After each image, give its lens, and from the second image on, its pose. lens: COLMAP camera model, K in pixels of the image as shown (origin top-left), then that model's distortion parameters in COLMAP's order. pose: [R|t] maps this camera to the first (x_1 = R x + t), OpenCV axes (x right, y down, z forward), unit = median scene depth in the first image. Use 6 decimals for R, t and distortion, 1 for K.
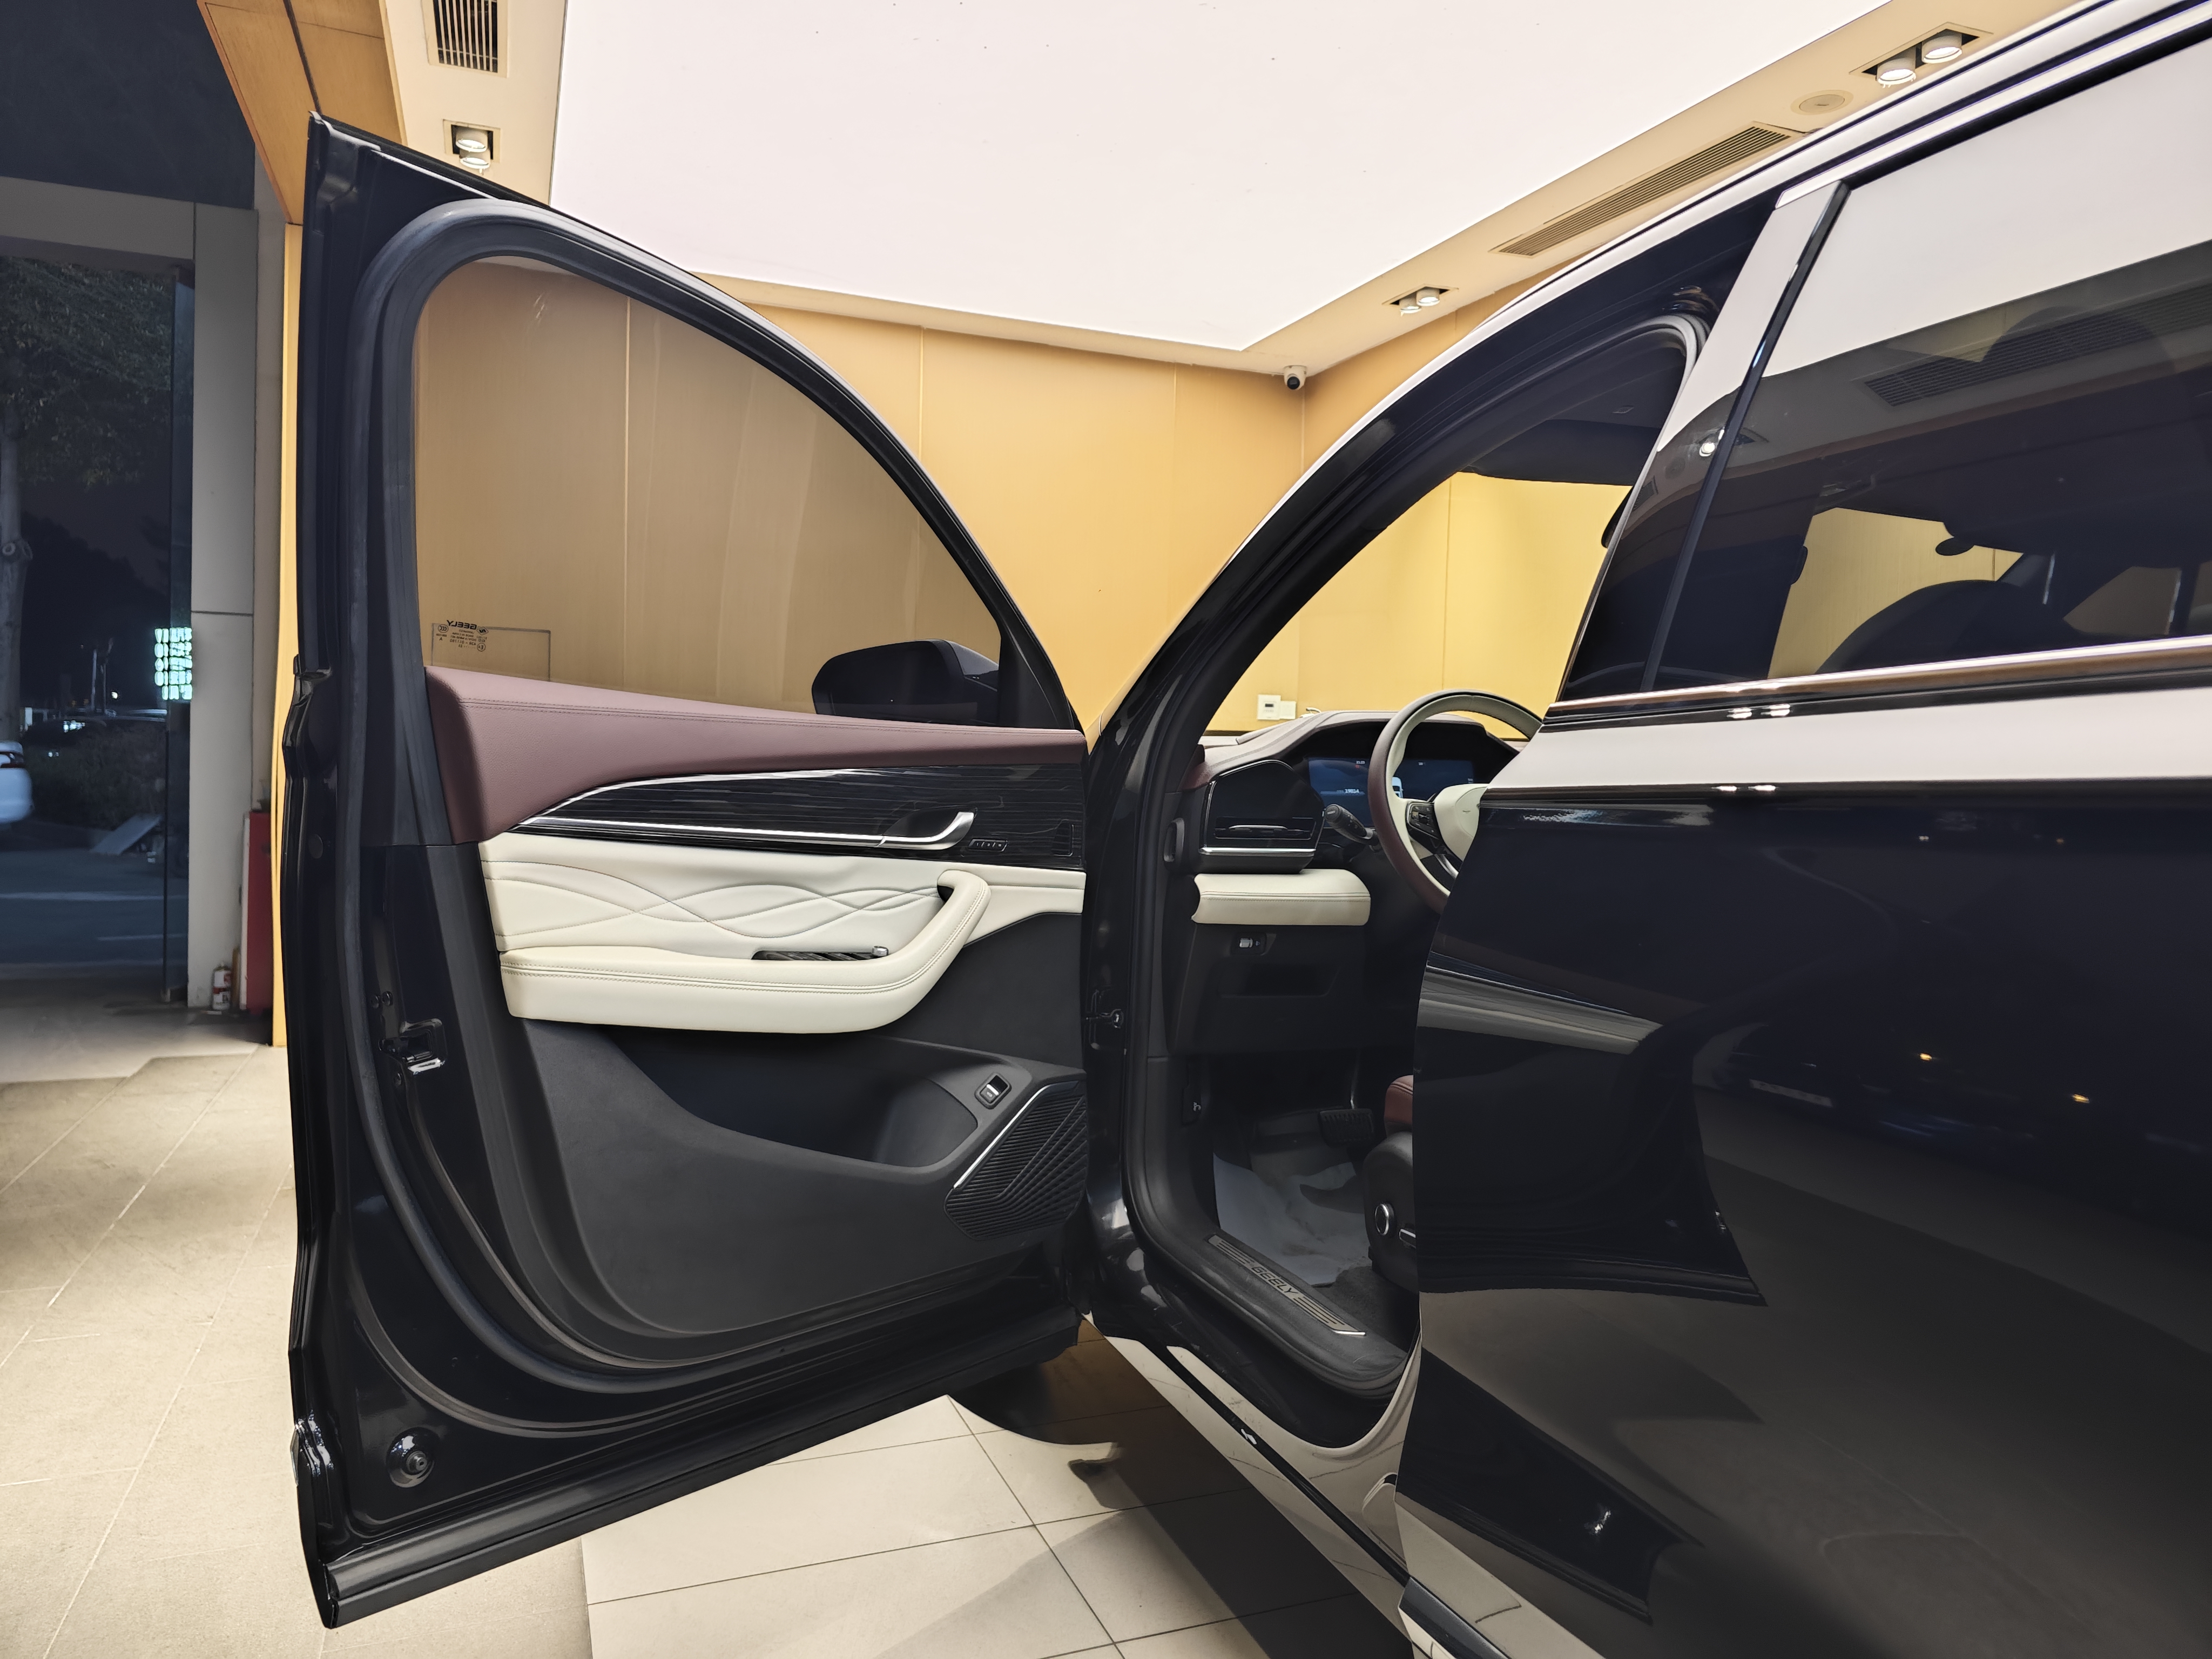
lens RADIAL K [[1431.5, 0, 1074.0], [0, 1431.5, 796.5], [0, 0, 1]] dist [0.021530, -0.001333]
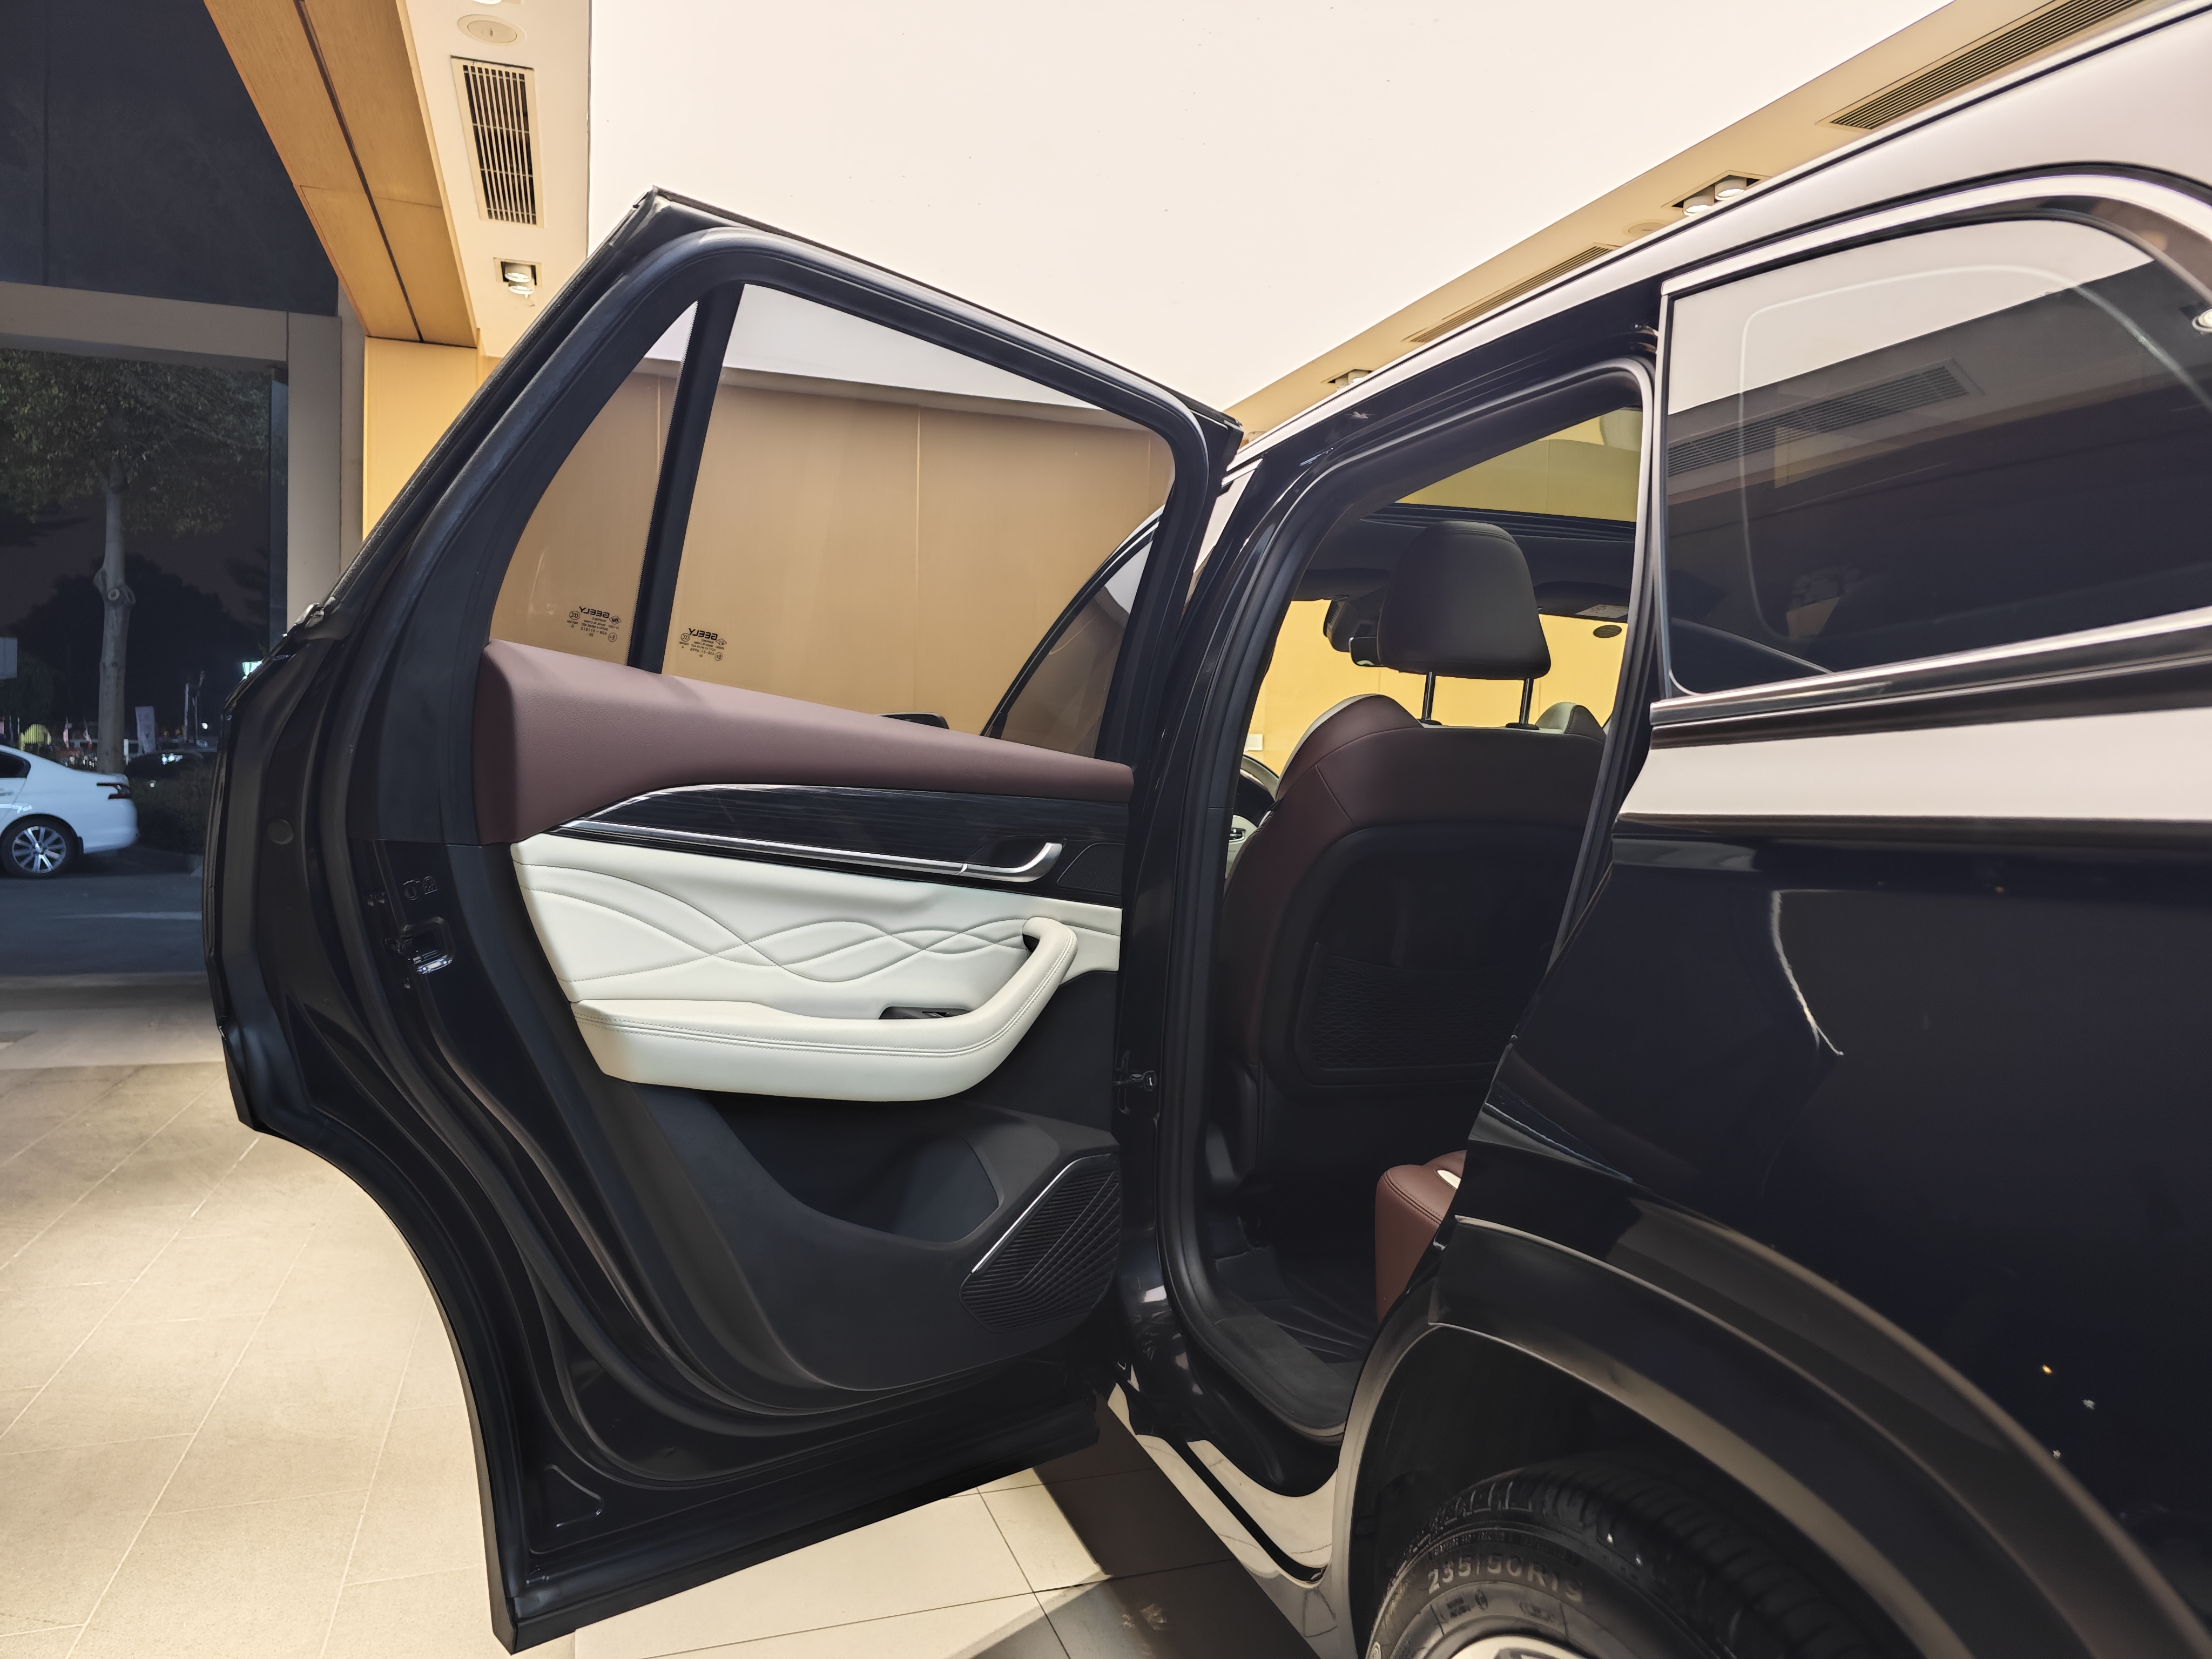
lens RADIAL K [[1473.1, 0, 1096.5], [0, 1473.1, 824.4], [0, 0, 1]] dist [0.038827, 0.000082]
pose [[0.998948, -0.003654, -0.045717, 0.092294], [0.003768, 0.999990, 0.002401, -0.000781], [0.045708, -0.002570, 0.998952, -0.167879]]
